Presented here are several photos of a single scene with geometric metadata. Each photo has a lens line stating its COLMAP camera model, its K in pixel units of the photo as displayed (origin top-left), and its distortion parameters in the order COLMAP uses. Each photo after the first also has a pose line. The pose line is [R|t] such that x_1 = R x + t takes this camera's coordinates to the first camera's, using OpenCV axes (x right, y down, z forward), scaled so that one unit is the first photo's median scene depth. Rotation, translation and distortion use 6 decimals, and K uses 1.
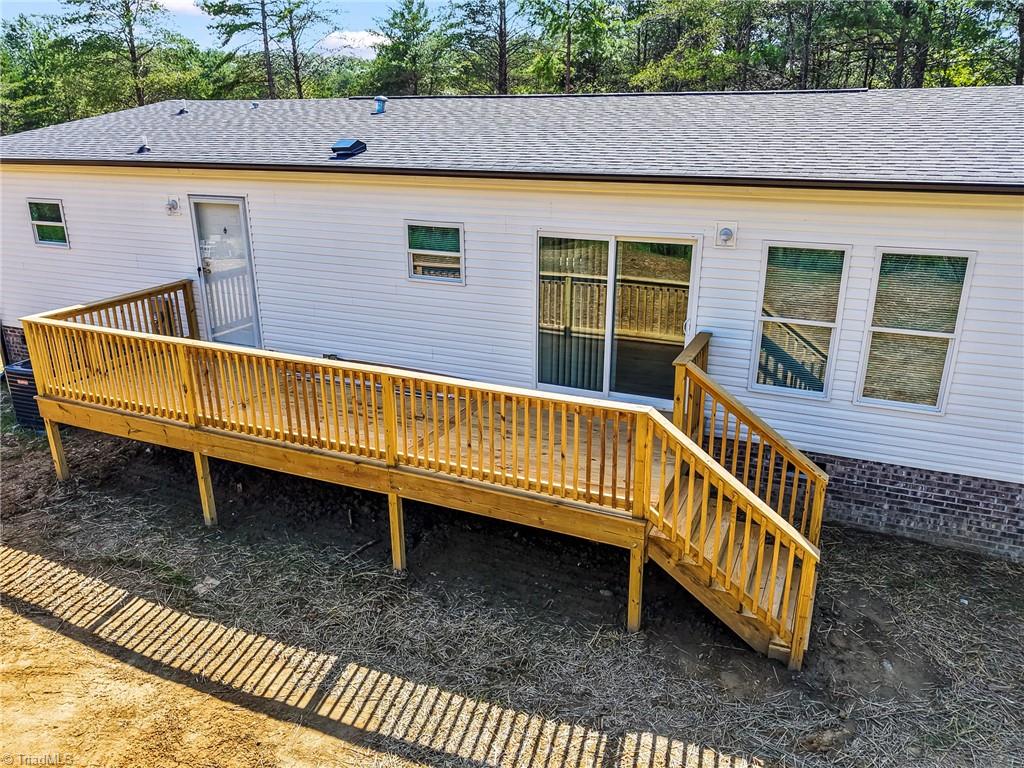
lens RADIAL K [[766.4, 0, 512.0], [0, 766.4, 384.0], [0, 0, 1]] dist [0.007890, 0.002175]
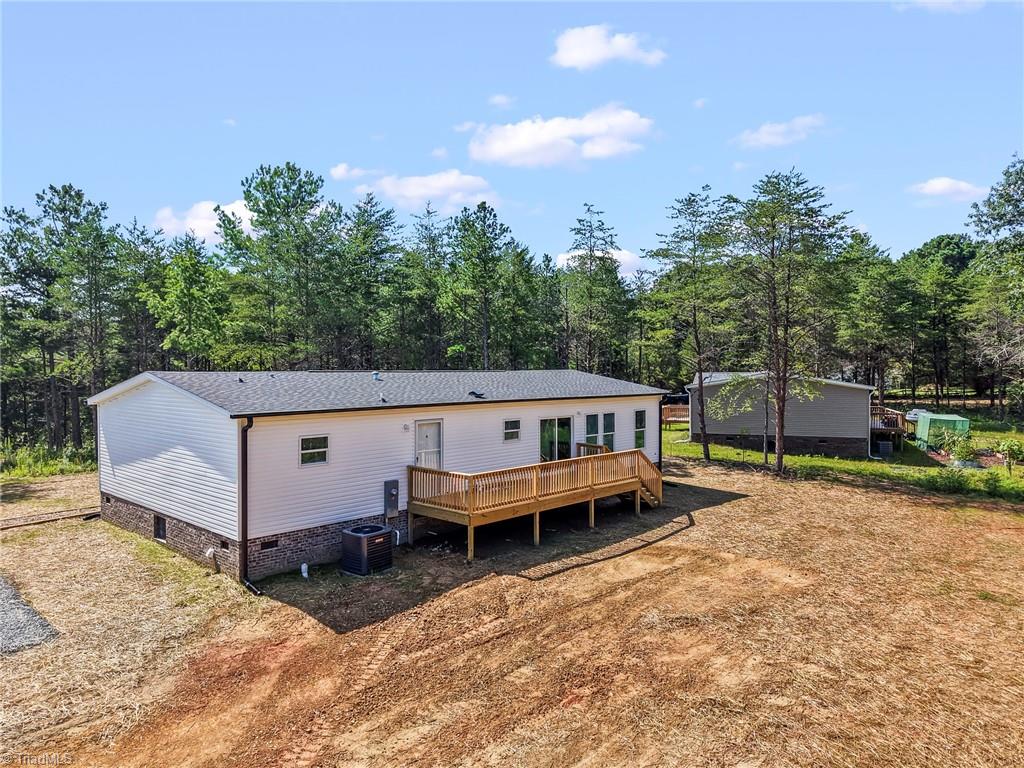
lens RADIAL K [[724.1, 0, 514.7], [0, 724.1, 363.6], [0, 0, 1]] dist [0.005024, -0.000226]
pose [[0.313606, 0.009828, 0.949502, -2.282118], [0.317996, 0.941120, -0.114770, -0.098465], [-0.894723, 0.337930, 0.292016, 0.201028]]
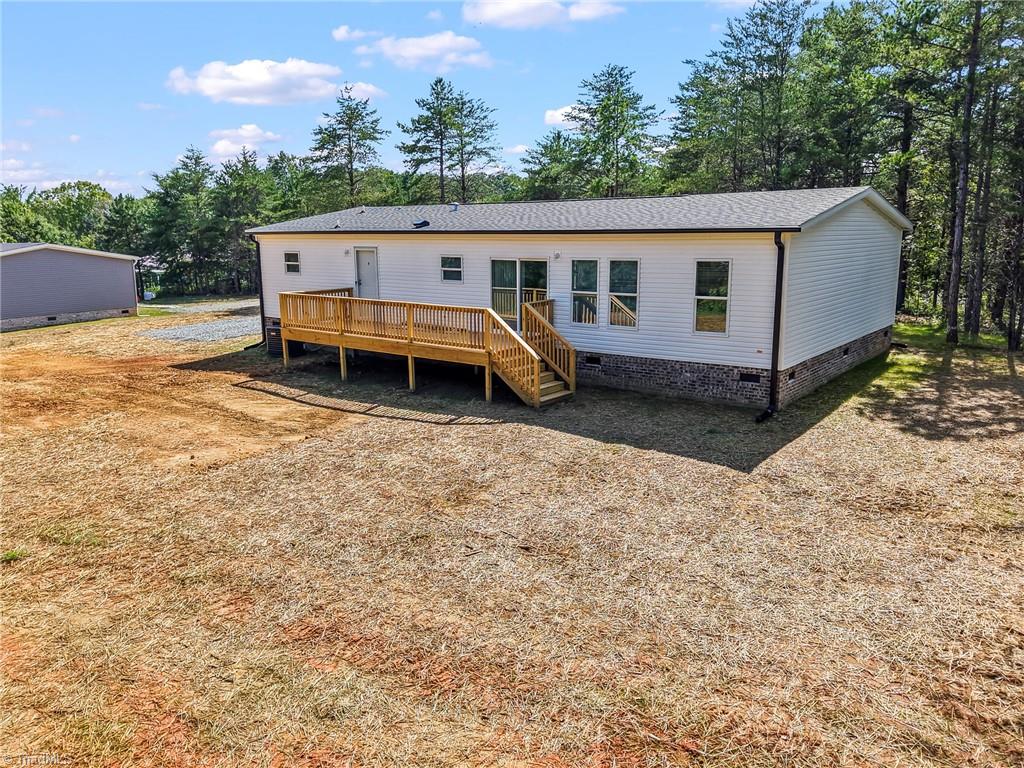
lens RADIAL K [[771.7, 0, 516.4], [0, 771.7, 398.3], [0, 0, 1]] dist [0.050048, -0.072994]
pose [[0.970930, 0.049348, -0.234219, 0.589020], [-0.077677, 0.990519, -0.113308, 0.412622], [0.226407, 0.128207, 0.965558, -1.001642]]
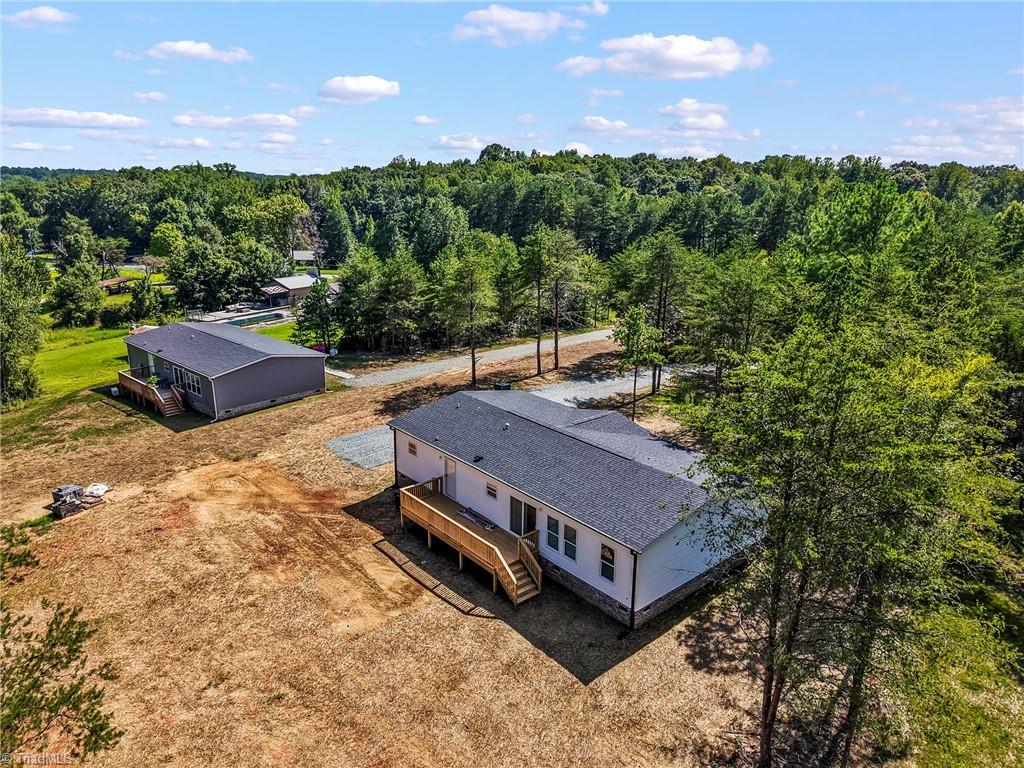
lens RADIAL K [[724.1, 0, 514.7], [0, 724.1, 363.6], [0, 0, 1]] dist [0.005024, -0.000226]
pose [[0.904632, 0.130909, -0.405591, 1.353147], [-0.162723, 0.985654, -0.044807, -0.640079], [0.393906, 0.106533, 0.912956, -2.287654]]
